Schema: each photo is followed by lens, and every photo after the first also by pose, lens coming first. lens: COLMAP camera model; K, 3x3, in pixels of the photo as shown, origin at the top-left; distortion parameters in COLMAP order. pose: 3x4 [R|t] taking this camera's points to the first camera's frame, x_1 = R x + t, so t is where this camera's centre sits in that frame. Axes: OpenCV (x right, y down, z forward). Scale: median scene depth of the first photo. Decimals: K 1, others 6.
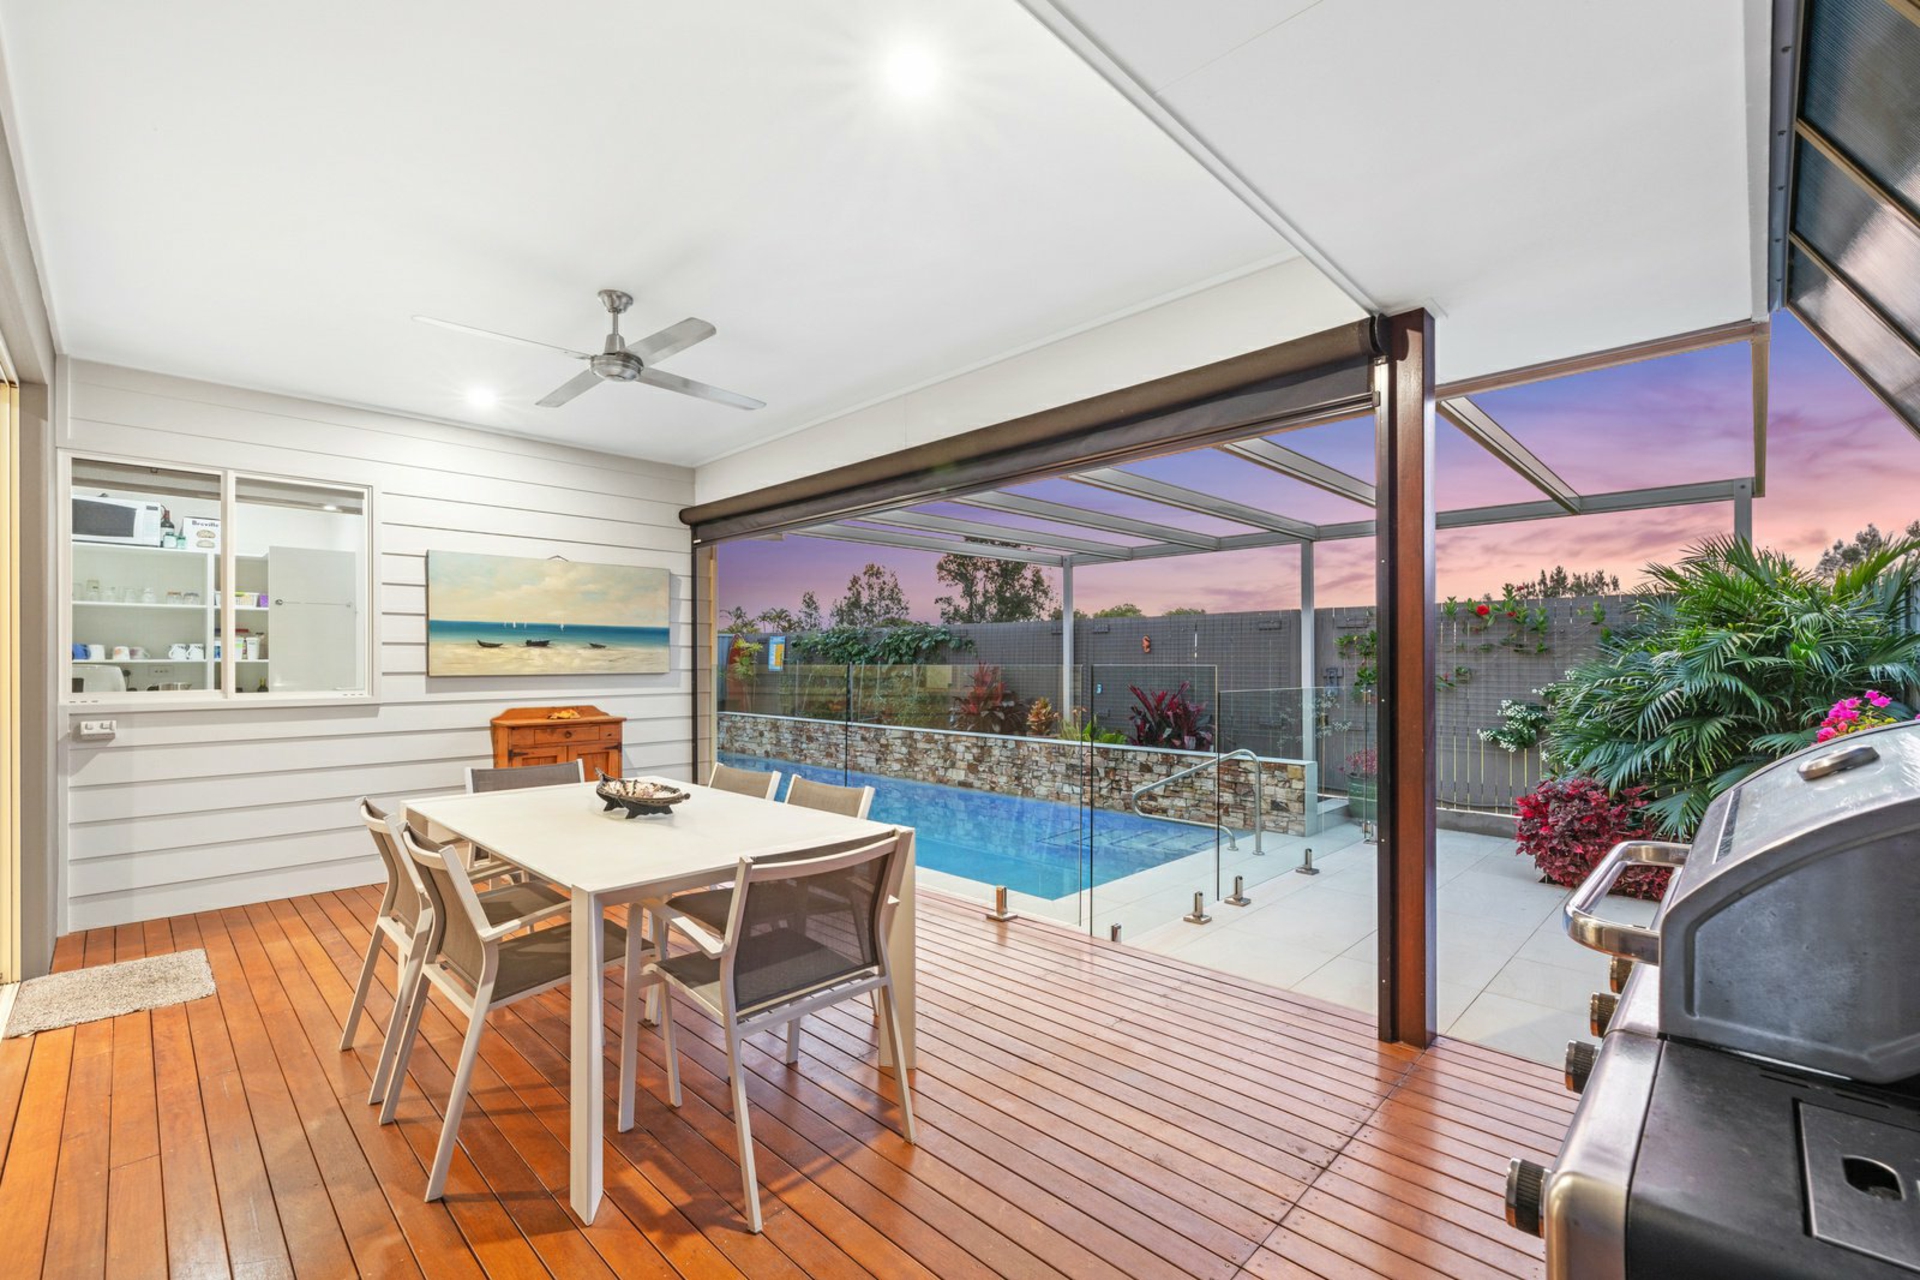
lens RADIAL K [[836.1, 0, 982.9], [0, 836.1, 667.4], [0, 0, 1]] dist [0.004126, 0.001107]
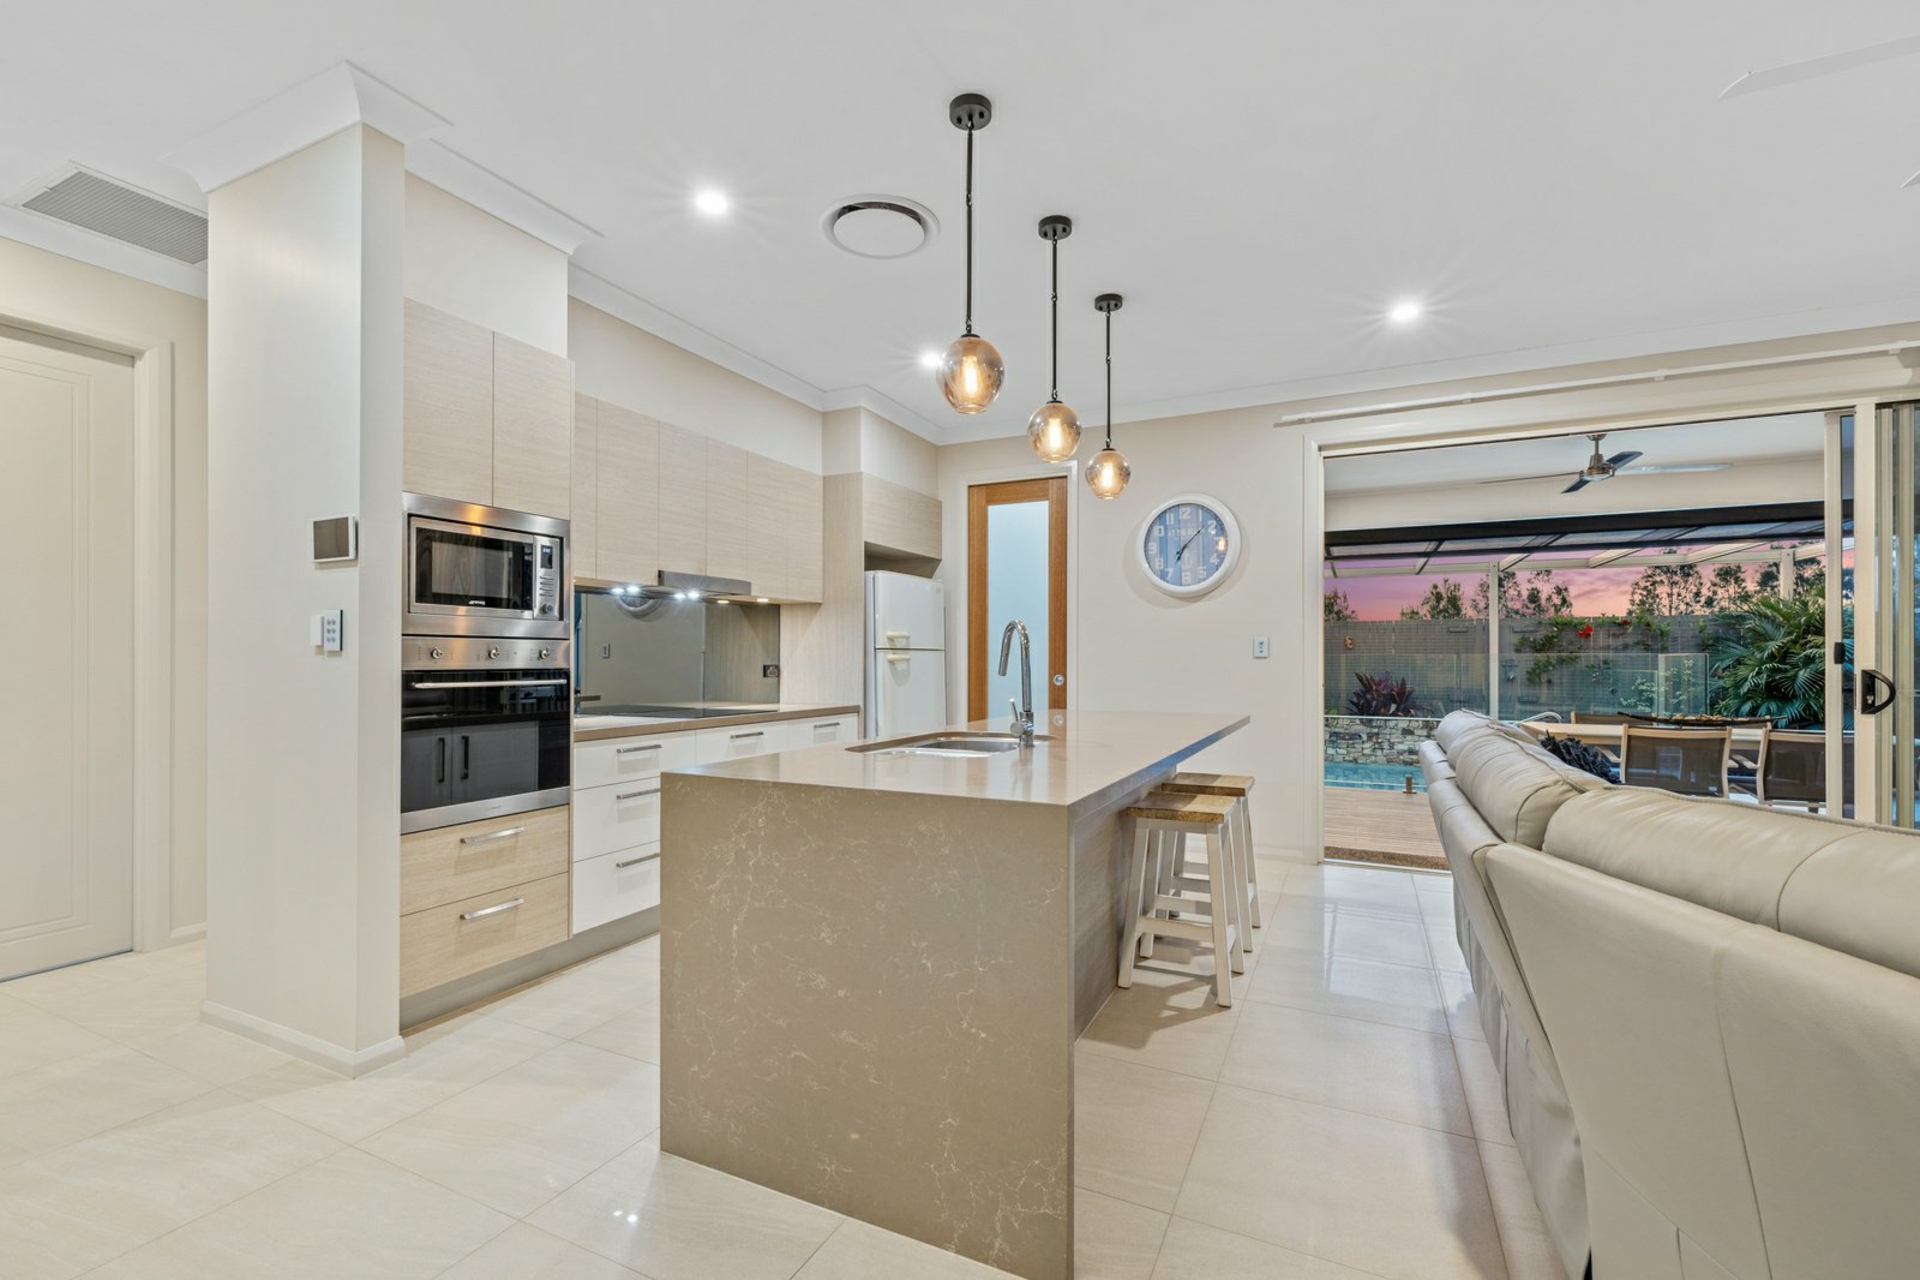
lens RADIAL K [[836.1, 0, 969.0], [0, 836.1, 655.3], [0, 0, 1]] dist [0.004126, 0.001107]
pose [[0.951865, 0.005410, 0.306471, -0.922388], [-0.001772, 0.999925, -0.012149, 0.012850], [-0.306514, 0.011021, 0.951802, -0.089411]]
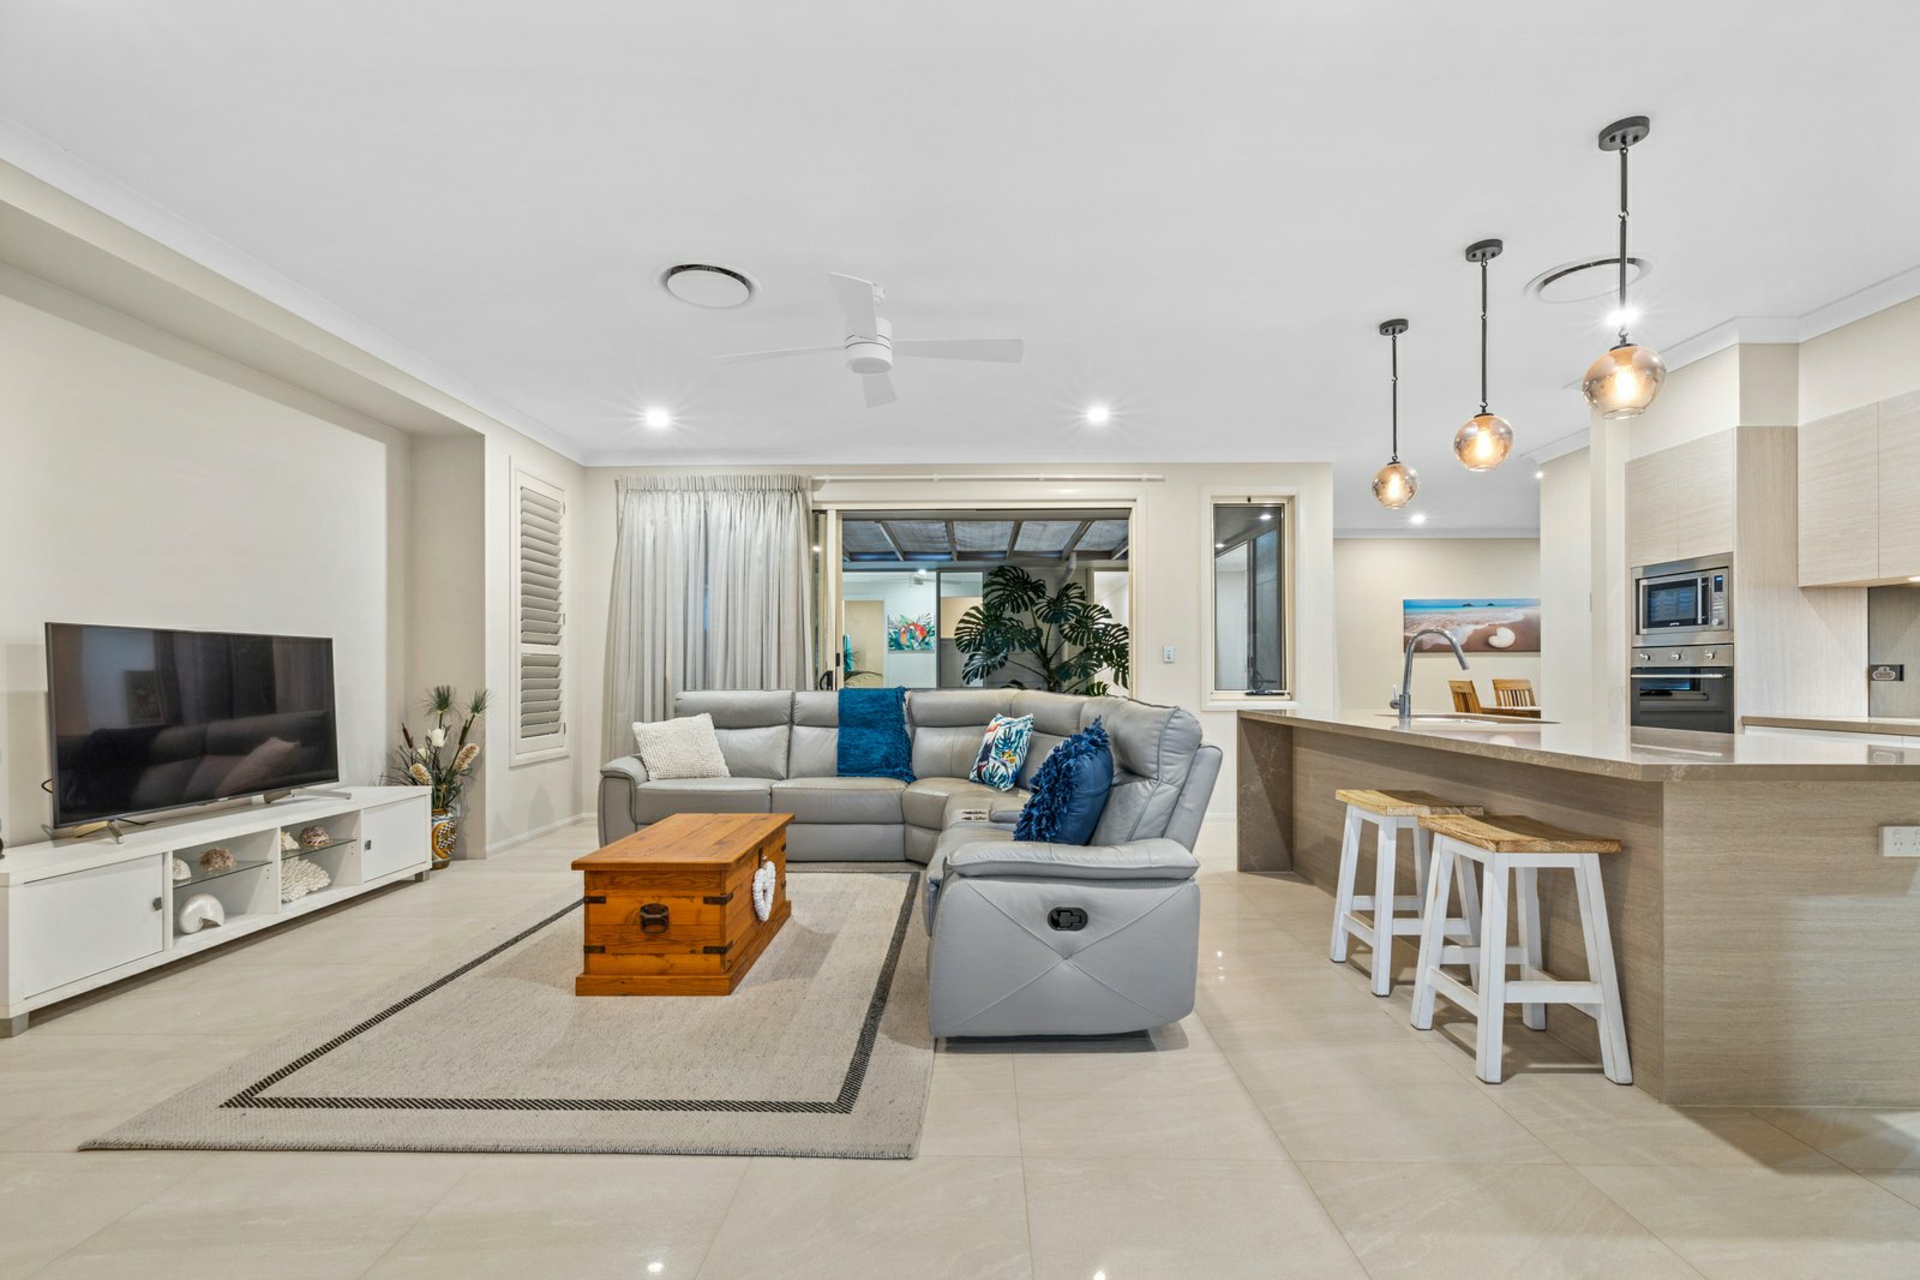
lens RADIAL K [[836.1, 0, 956.0], [0, 836.1, 675.4], [0, 0, 1]] dist [0.004126, 0.001107]
pose [[-0.742279, -0.000321, -0.670091, -0.295412], [-0.006391, 0.999958, 0.006601, 0.019549], [0.670060, 0.009182, -0.742250, 0.400297]]
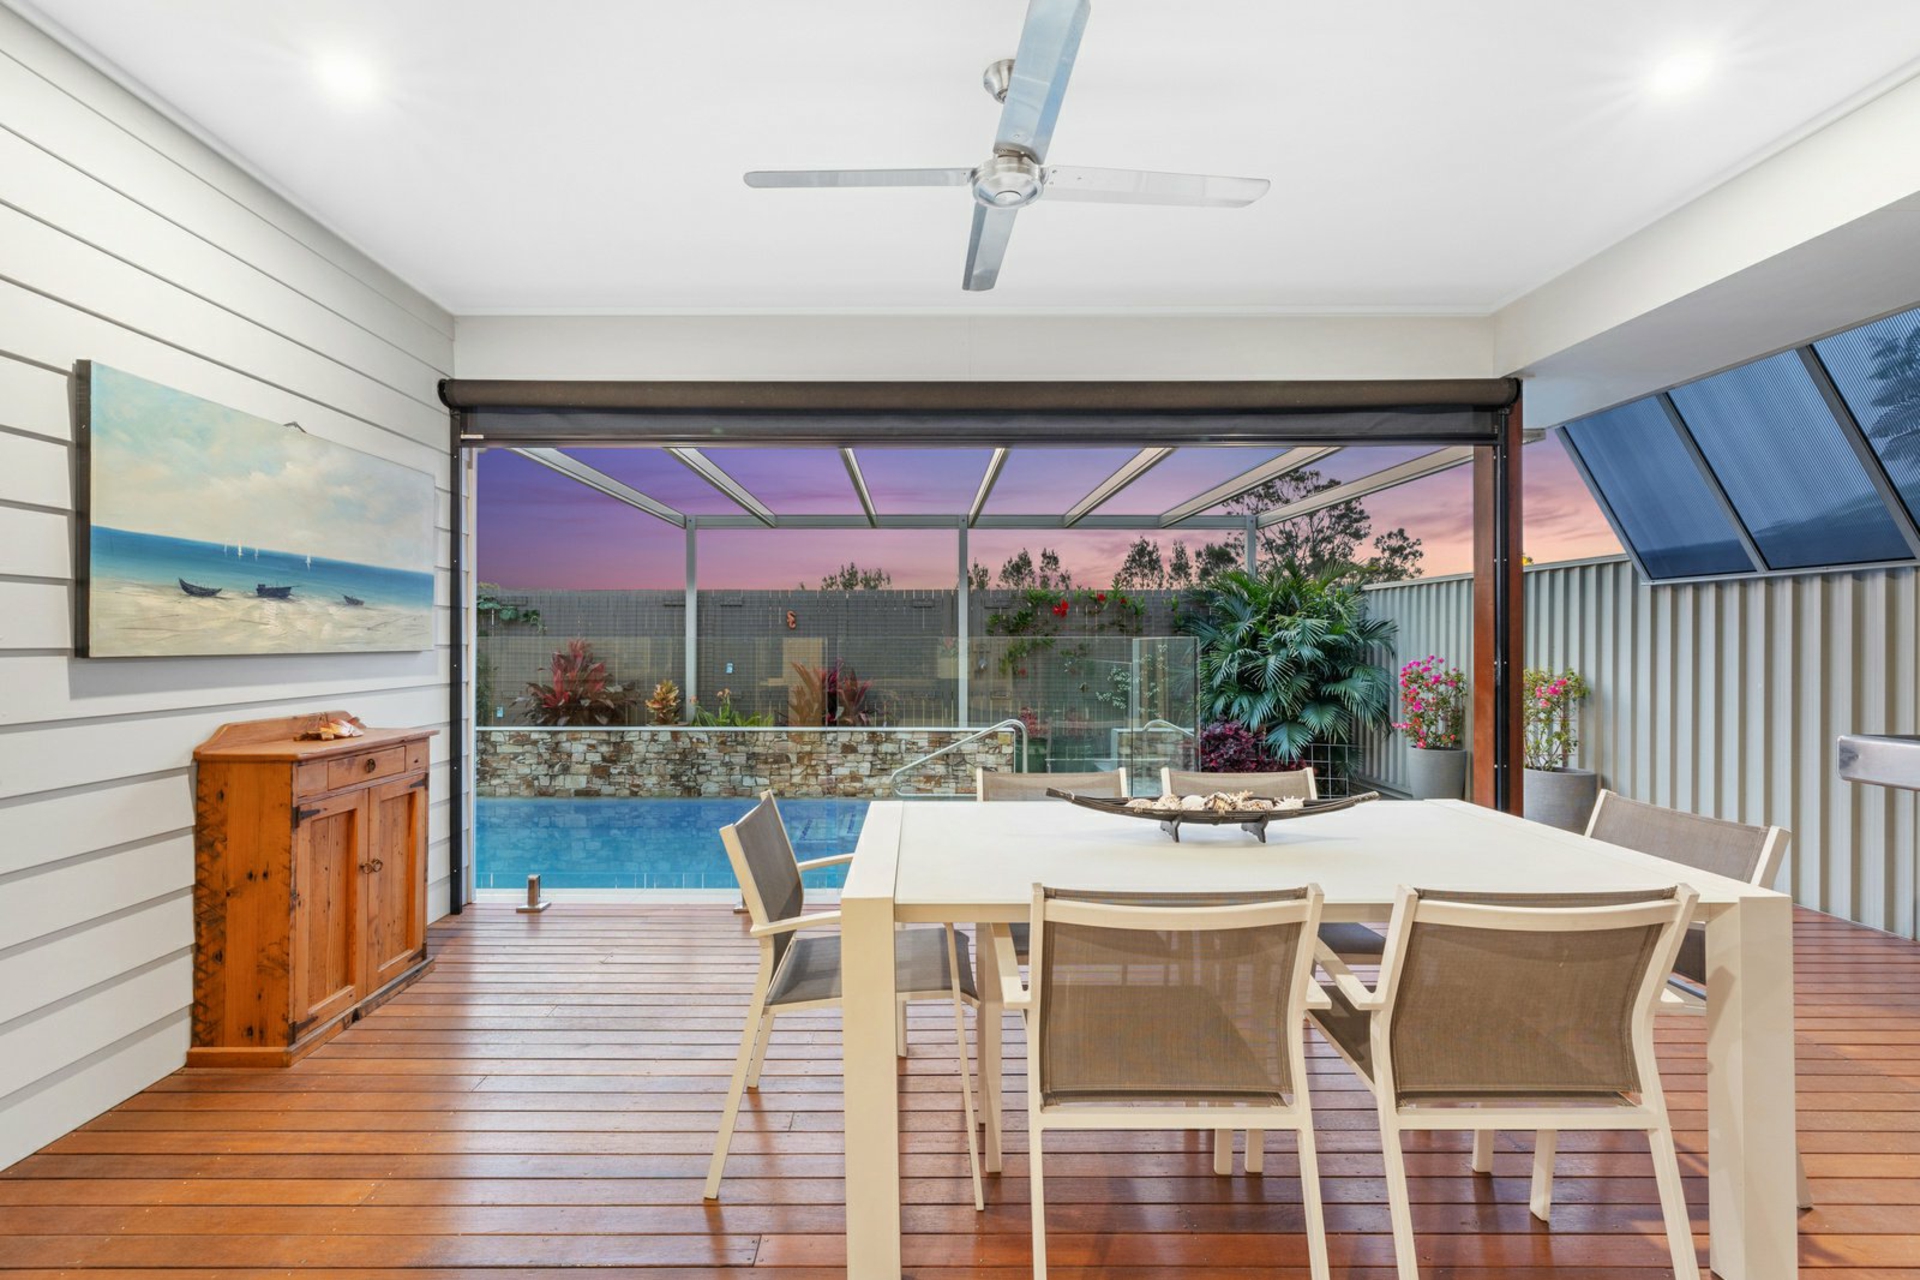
lens RADIAL K [[836.1, 0, 942.4], [0, 836.1, 639.7], [0, 0, 1]] dist [0.004126, 0.001107]
pose [[0.714708, 0.002634, 0.699418, -0.402293], [0.003926, 0.999962, -0.007778, 0.003693], [-0.699412, 0.008305, 0.714670, 0.244539]]
